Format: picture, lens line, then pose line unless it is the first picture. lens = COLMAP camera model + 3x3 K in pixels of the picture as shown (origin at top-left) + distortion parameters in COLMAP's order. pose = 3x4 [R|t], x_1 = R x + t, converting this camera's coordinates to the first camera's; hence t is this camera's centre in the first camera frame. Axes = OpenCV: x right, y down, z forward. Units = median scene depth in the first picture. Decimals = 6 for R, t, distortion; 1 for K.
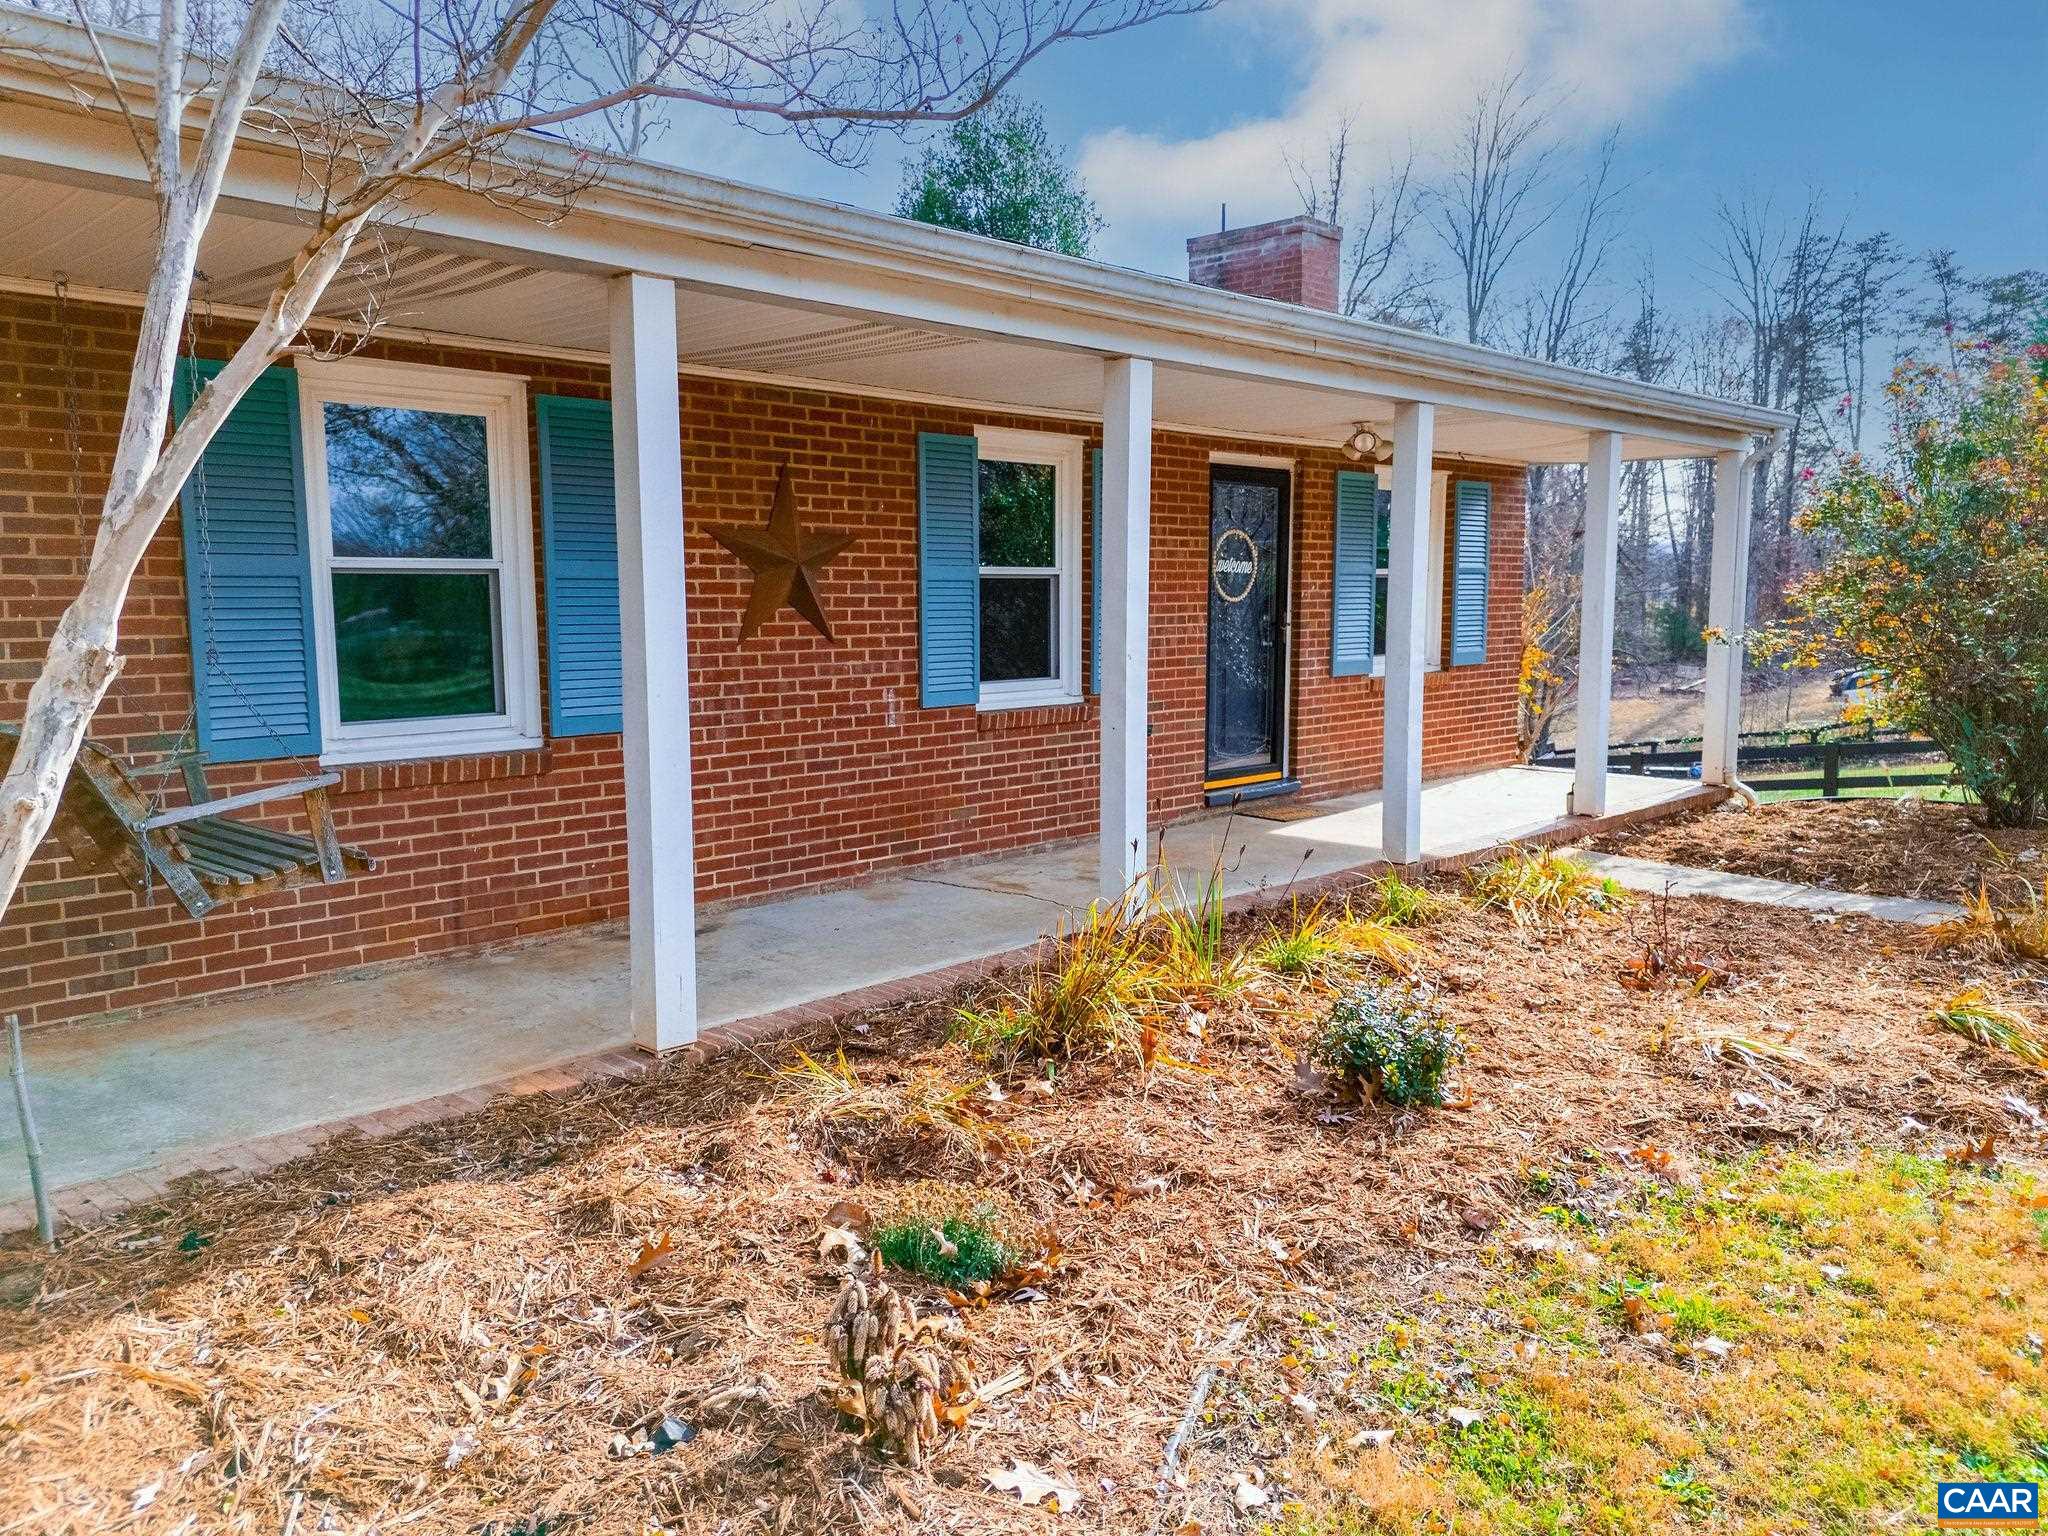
lens RADIAL K [[1539.7, 0, 1027.1], [0, 1539.7, 778.6], [0, 0, 1]] dist [0.037813, -0.007811]
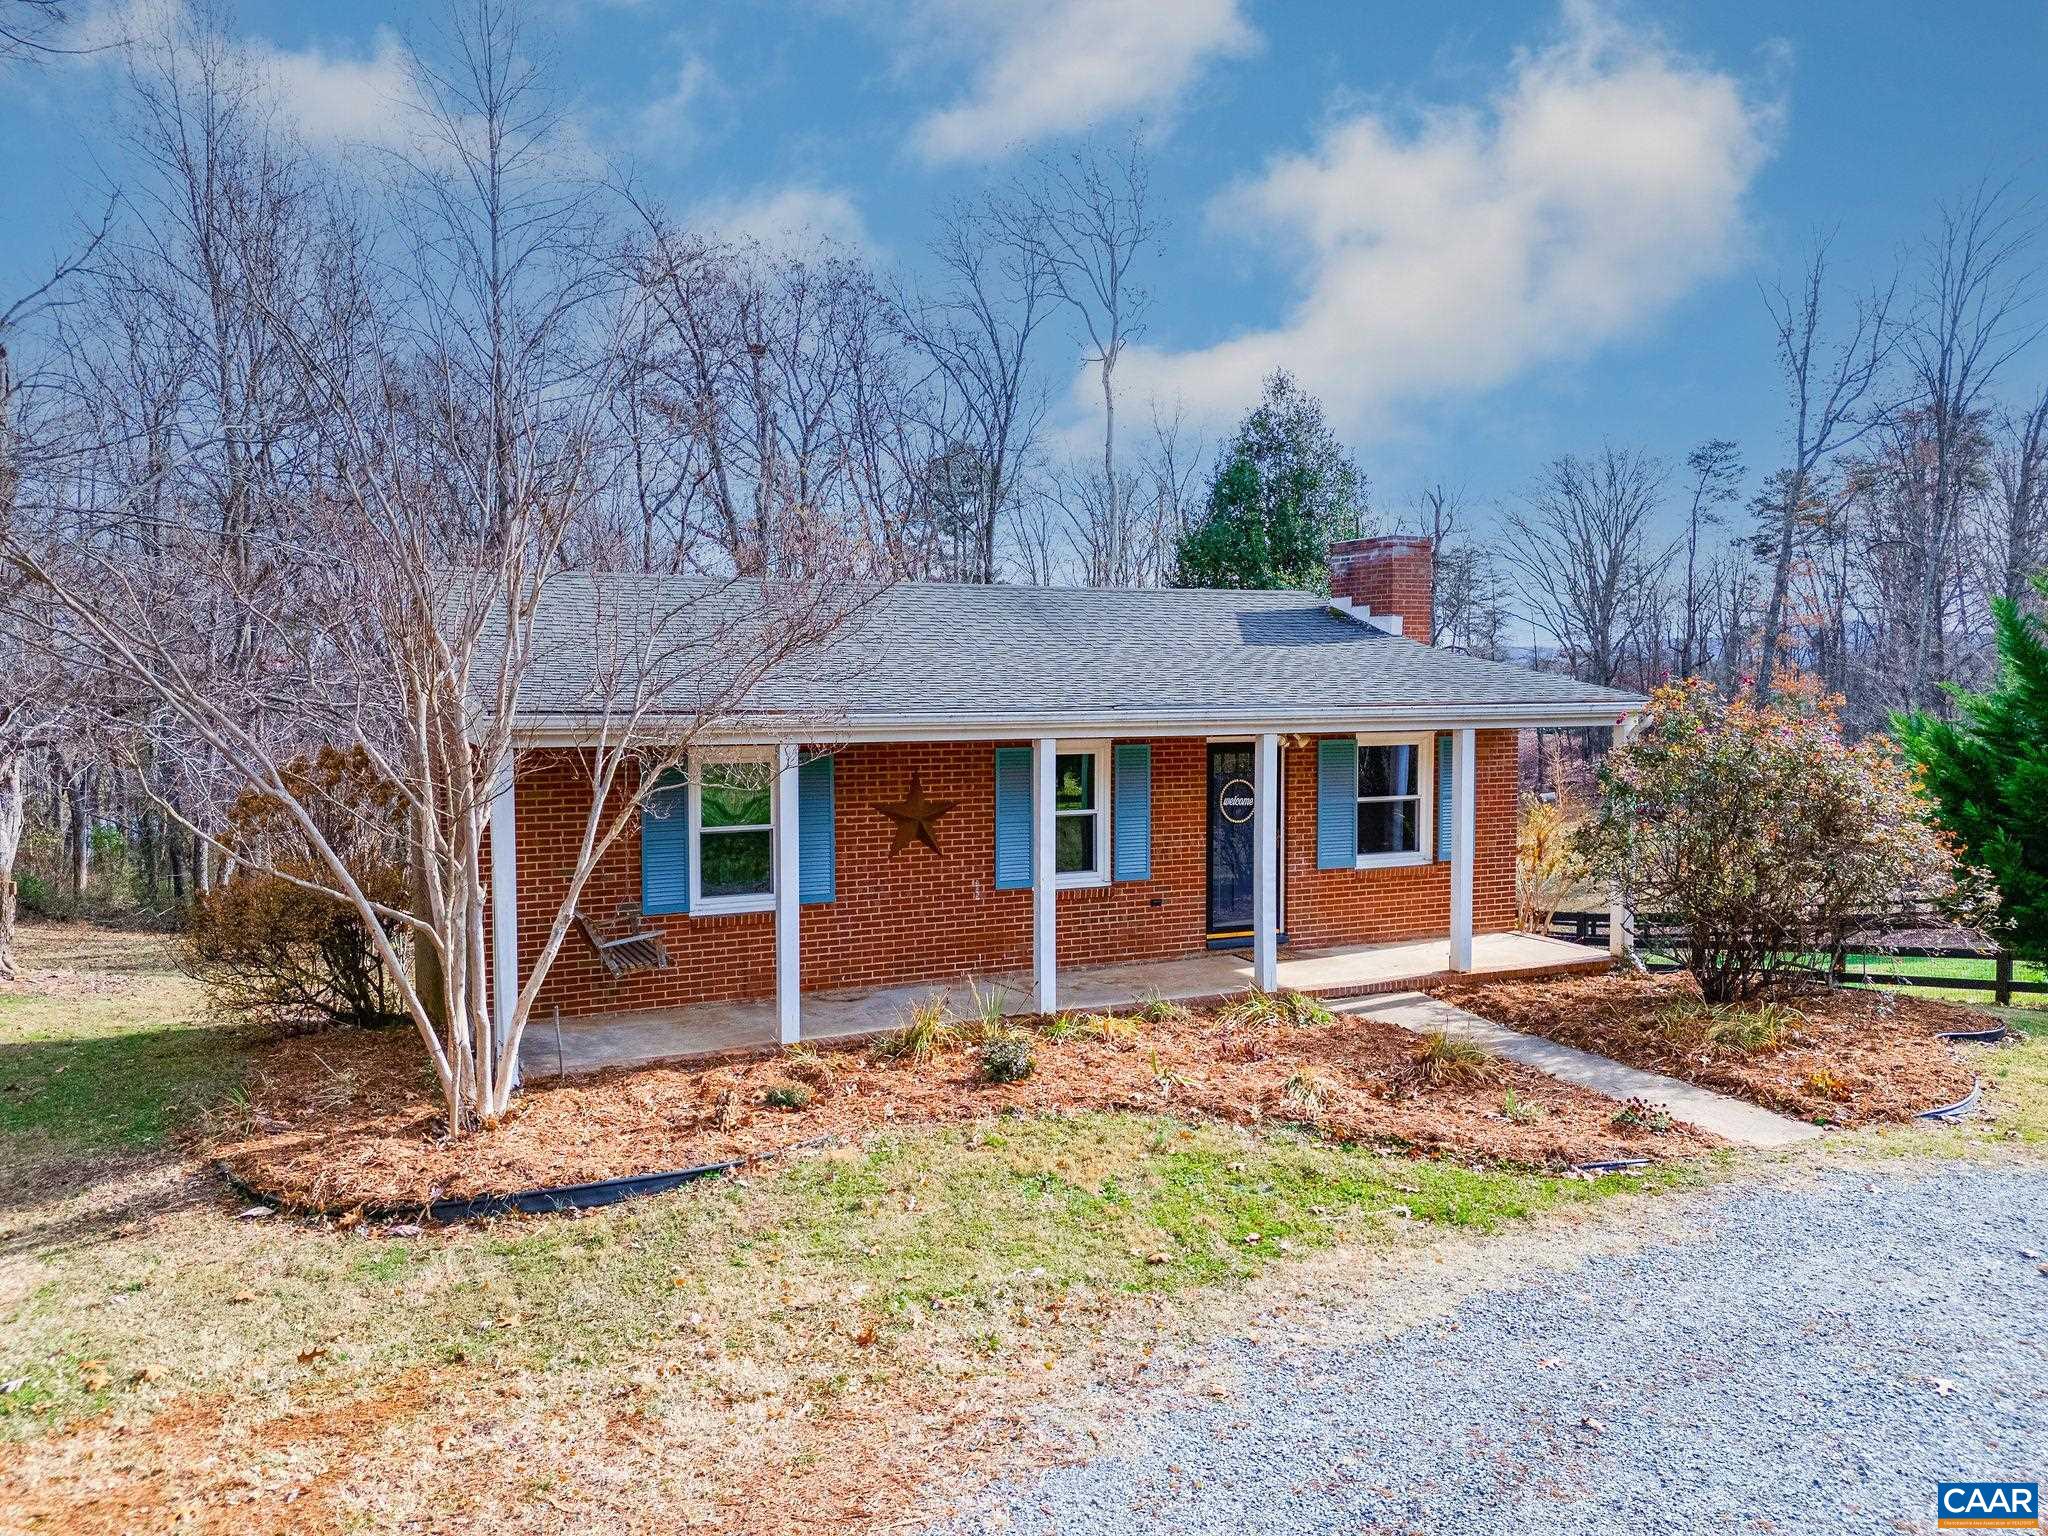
lens RADIAL K [[1539.7, 0, 1021.4], [0, 1539.7, 761.8], [0, 0, 1]] dist [0.037813, -0.007811]
pose [[0.938058, 0.021216, -0.345829, 0.800172], [-0.043777, 0.997382, -0.057558, -0.125164], [0.343703, 0.069133, 0.936530, -1.010438]]
